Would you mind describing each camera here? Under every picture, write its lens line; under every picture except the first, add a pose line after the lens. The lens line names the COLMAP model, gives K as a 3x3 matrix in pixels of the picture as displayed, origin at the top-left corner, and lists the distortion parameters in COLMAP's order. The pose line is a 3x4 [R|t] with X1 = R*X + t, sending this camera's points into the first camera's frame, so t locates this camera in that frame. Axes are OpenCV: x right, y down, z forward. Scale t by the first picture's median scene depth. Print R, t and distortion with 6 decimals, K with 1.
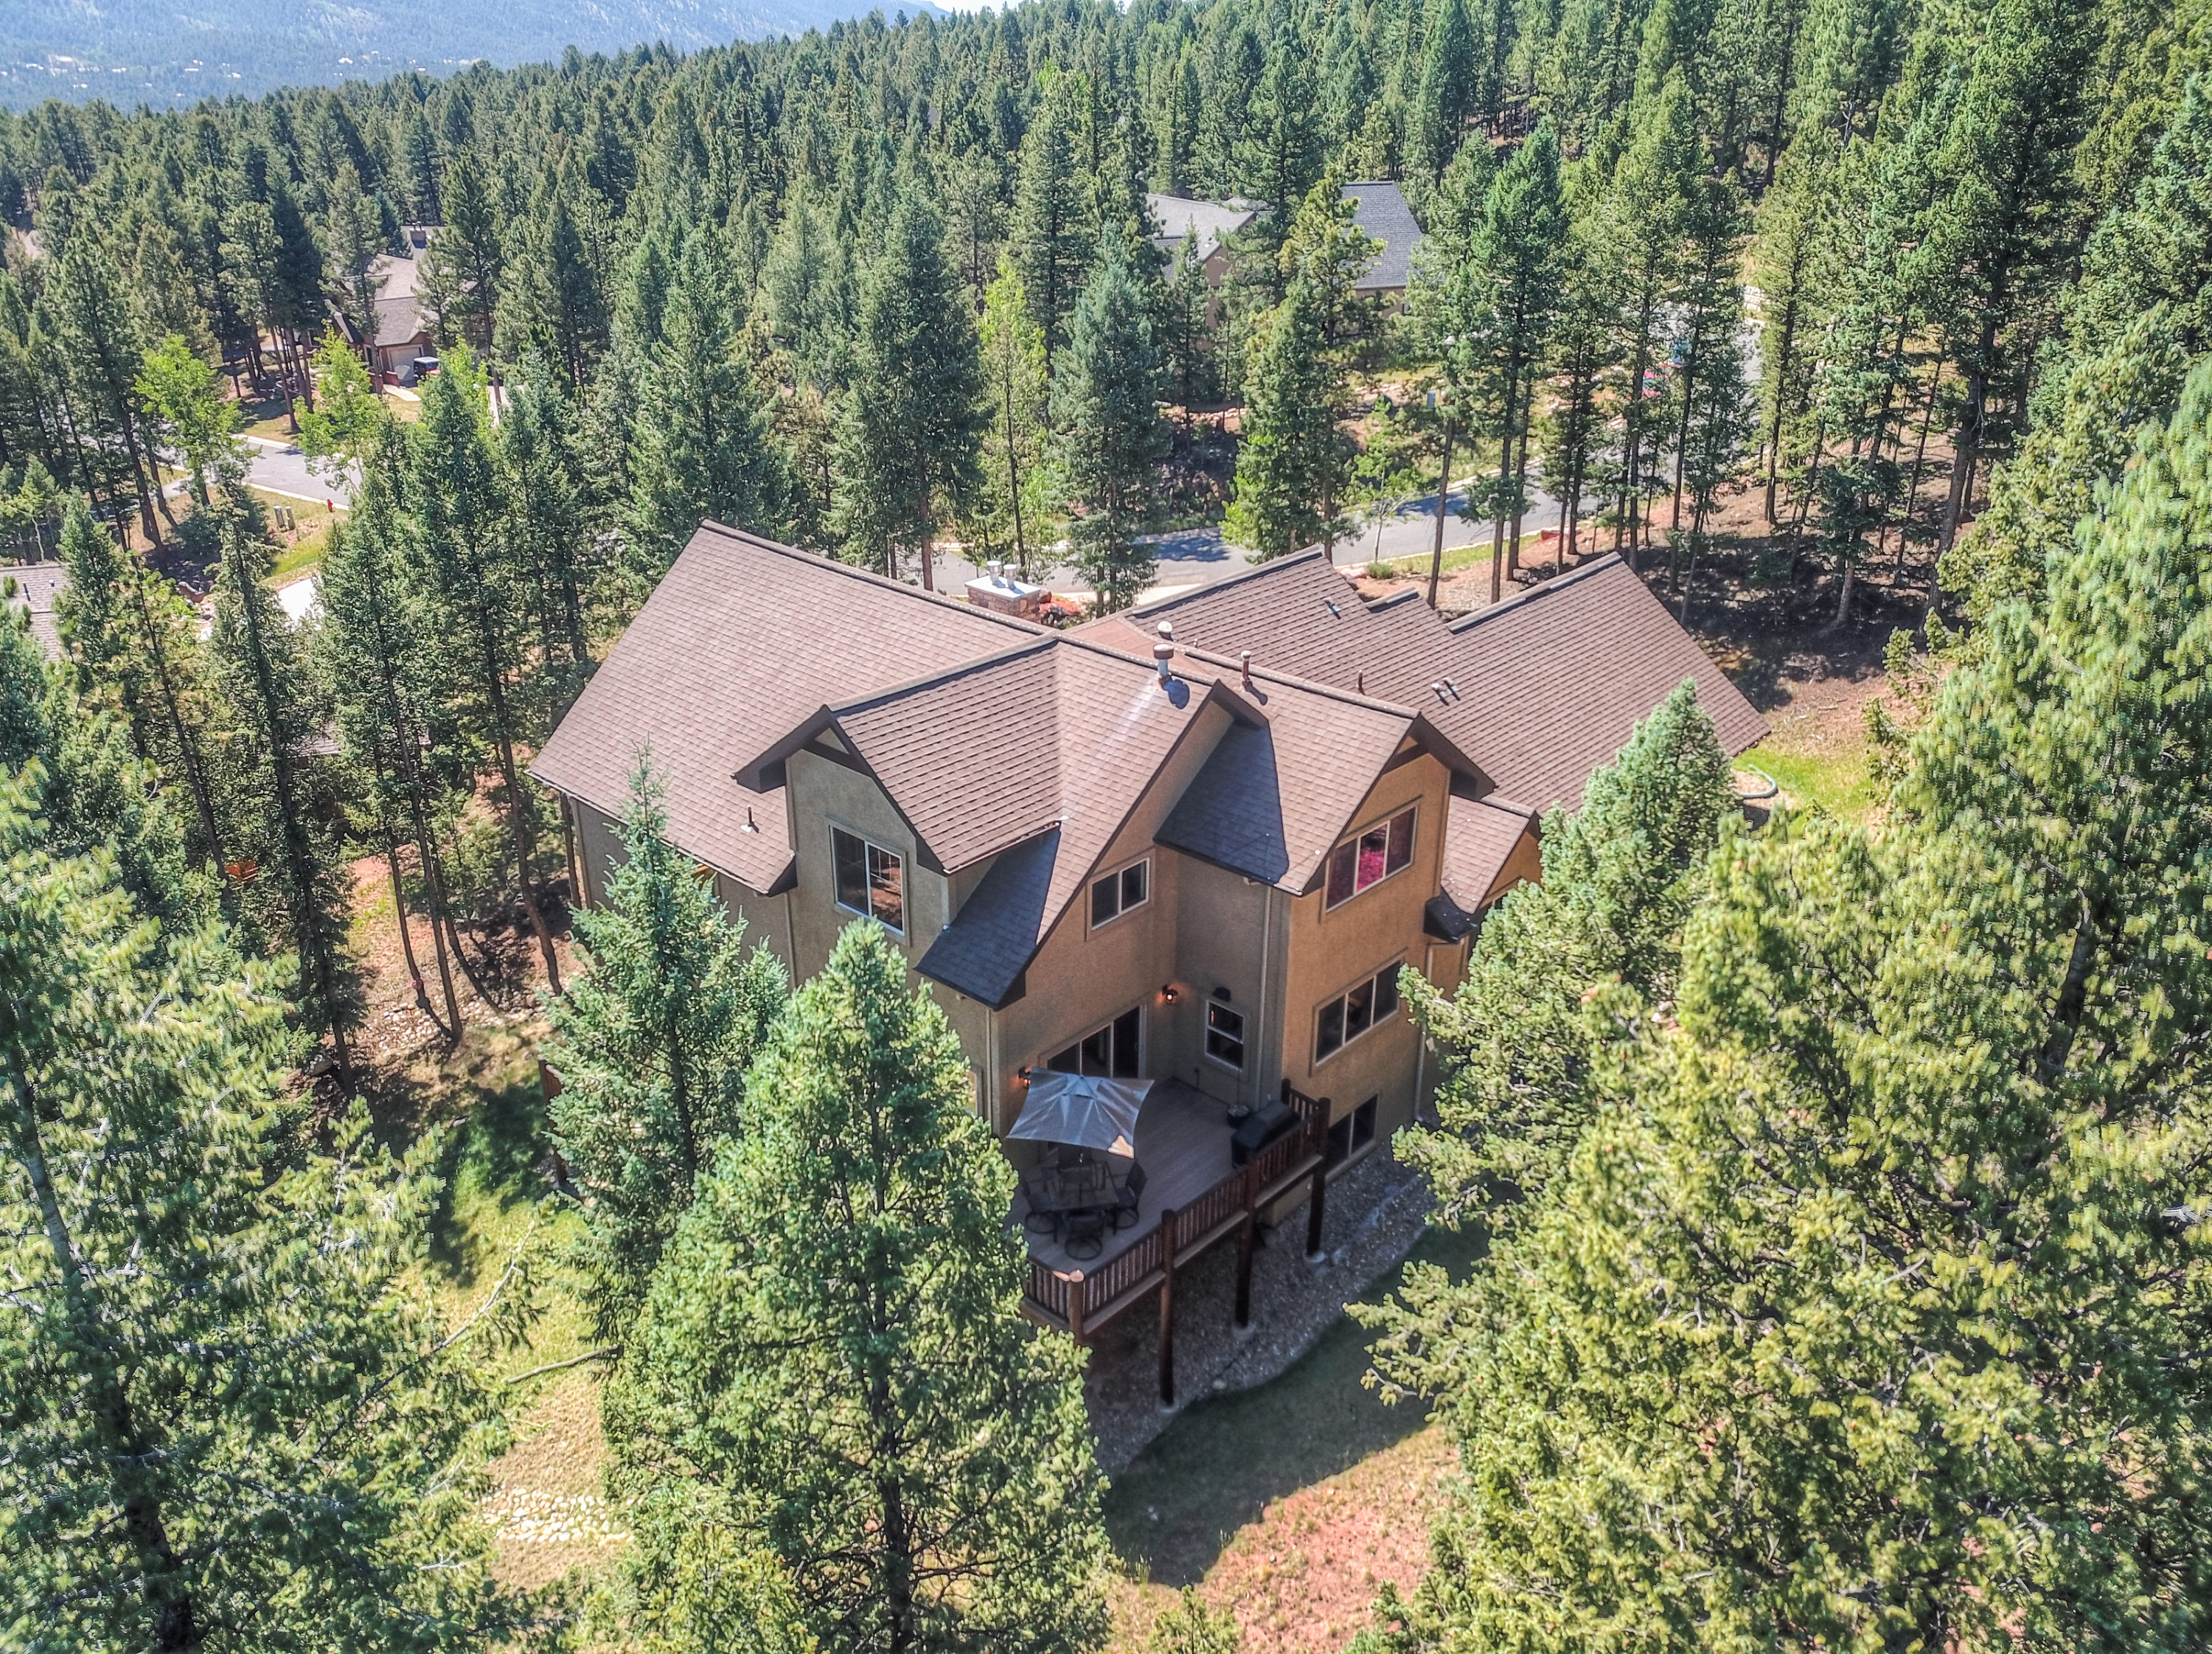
lens RADIAL K [[1680.3, 0, 1106.0], [0, 1680.3, 827.0], [0, 0, 1]] dist [0.056582, -0.002367]
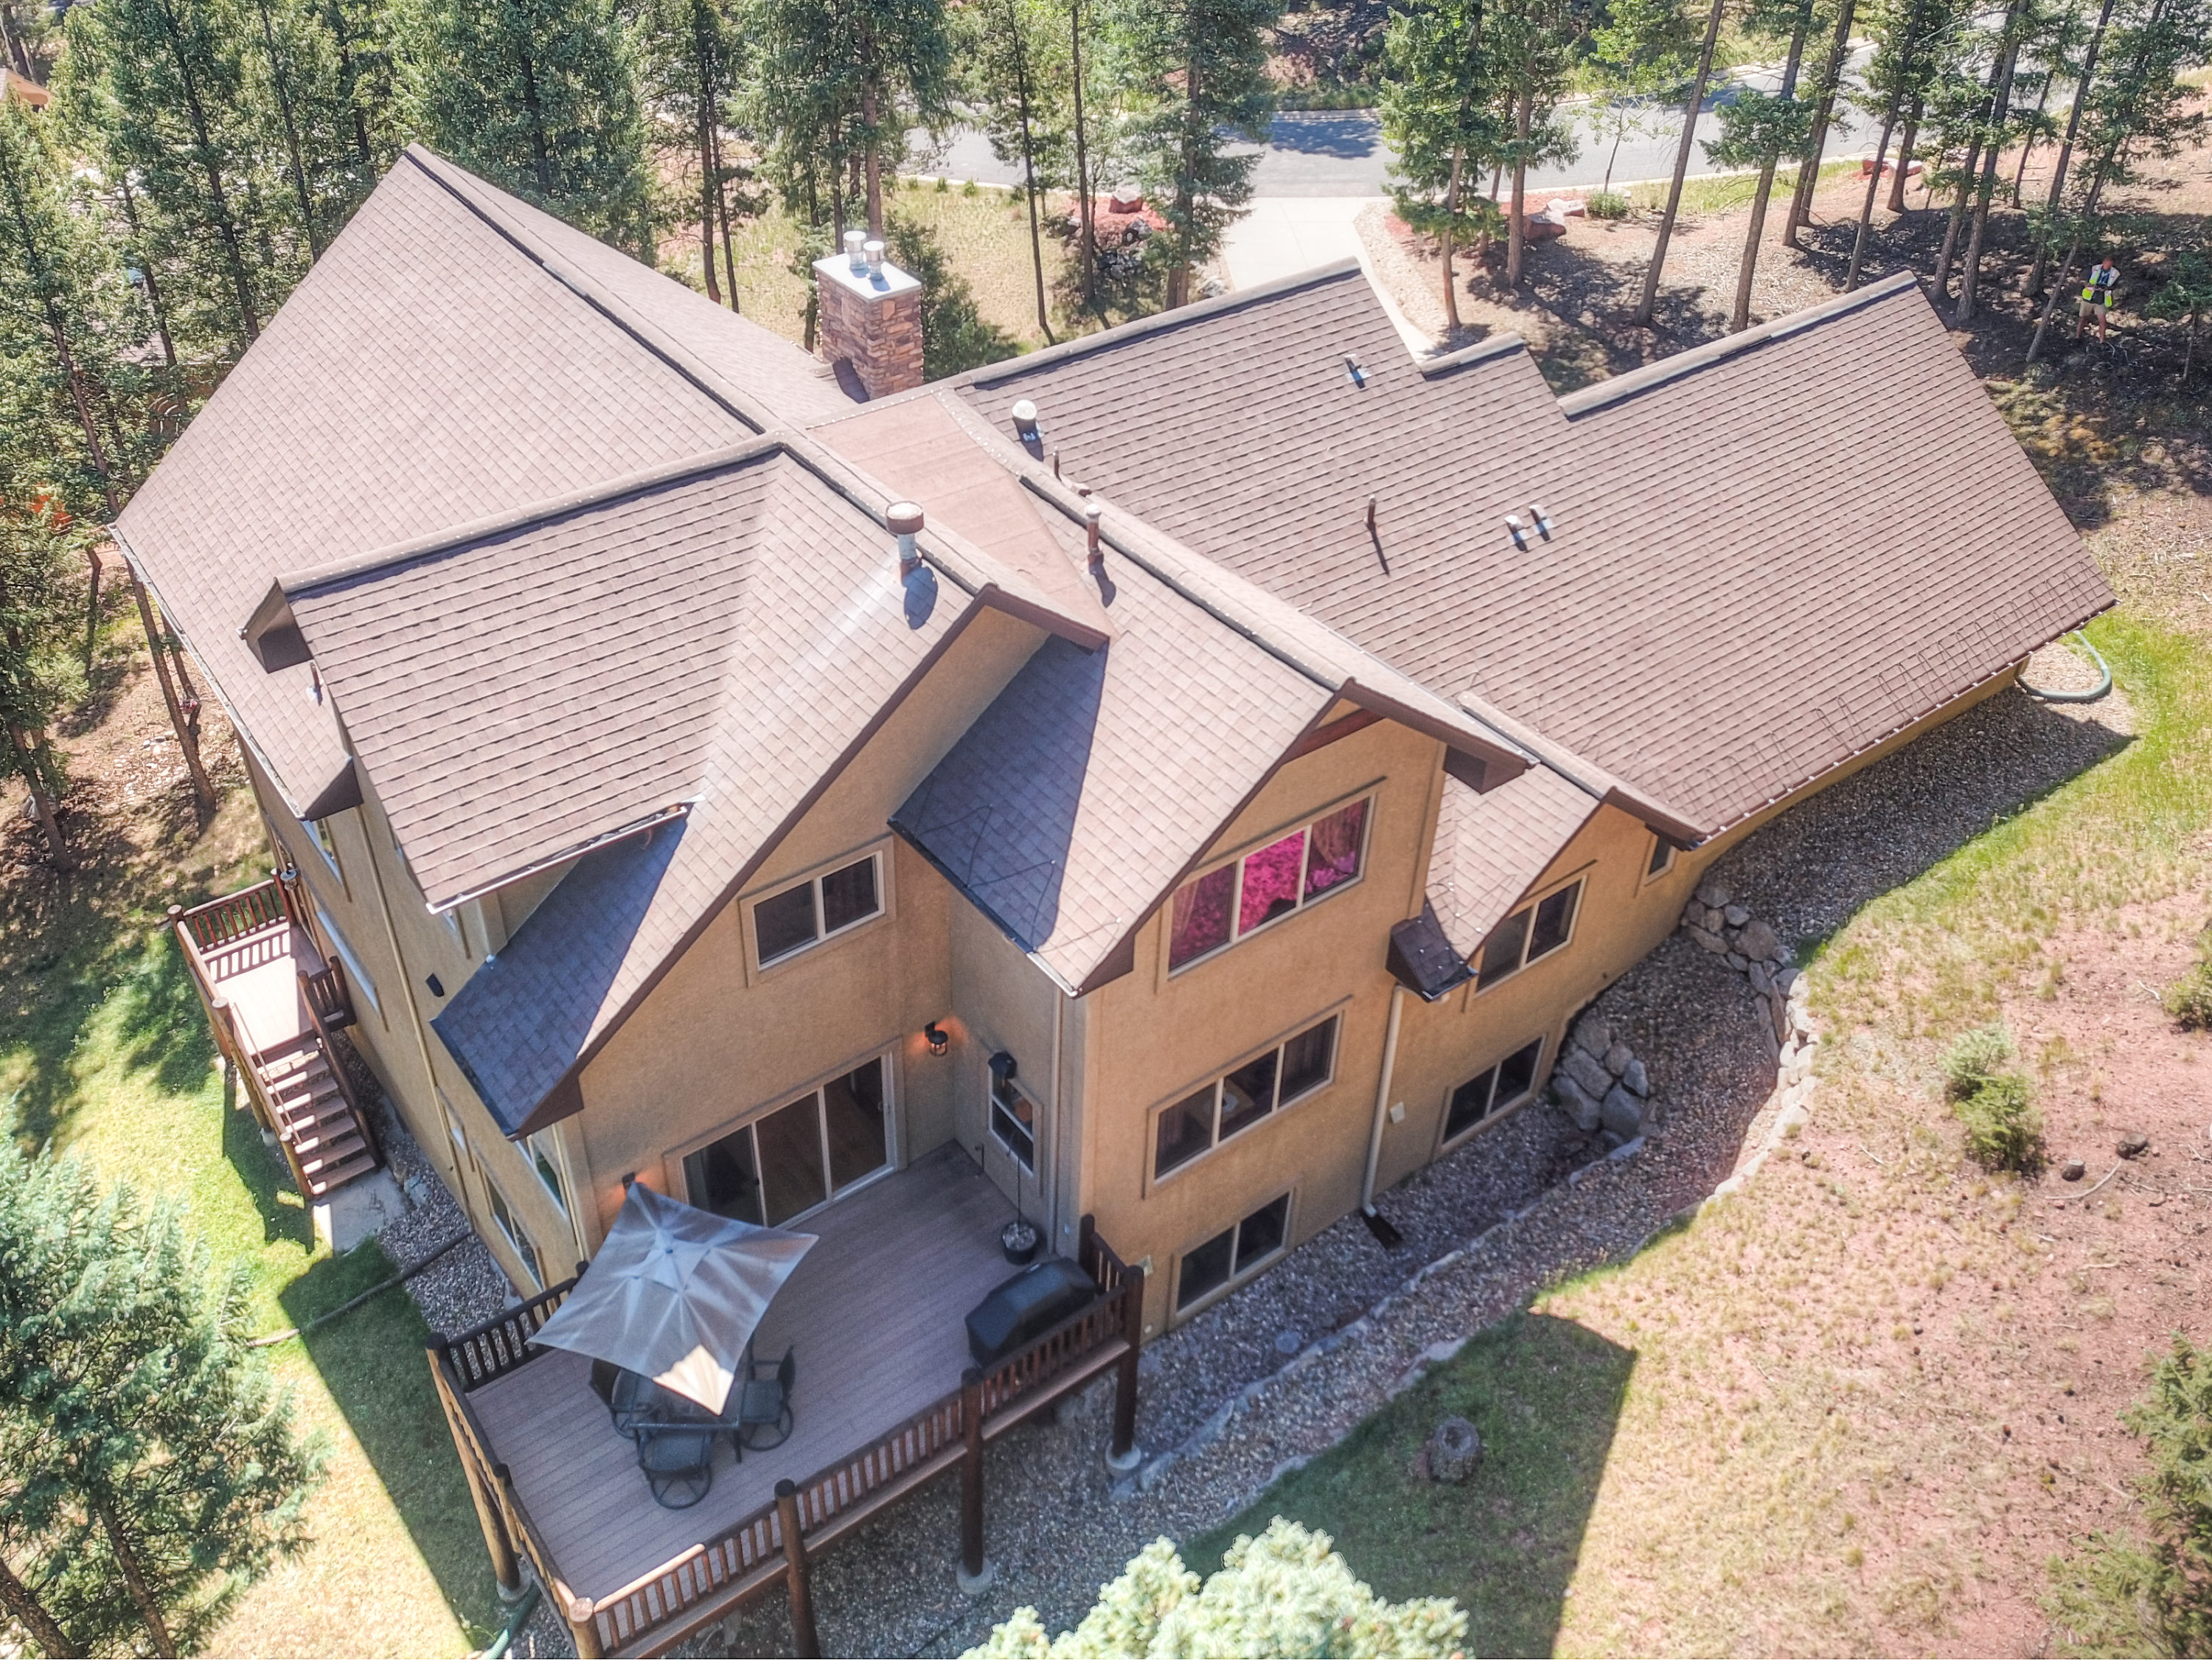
lens RADIAL K [[1836.5, 0, 1031.1], [0, 1836.5, 766.3], [0, 0, 1]] dist [0.025103, -0.010097]
pose [[0.979023, 0.123619, -0.161965, 0.174562], [-0.087085, 0.972529, 0.215881, -0.150735], [0.184203, -0.197247, 0.962893, 0.385817]]
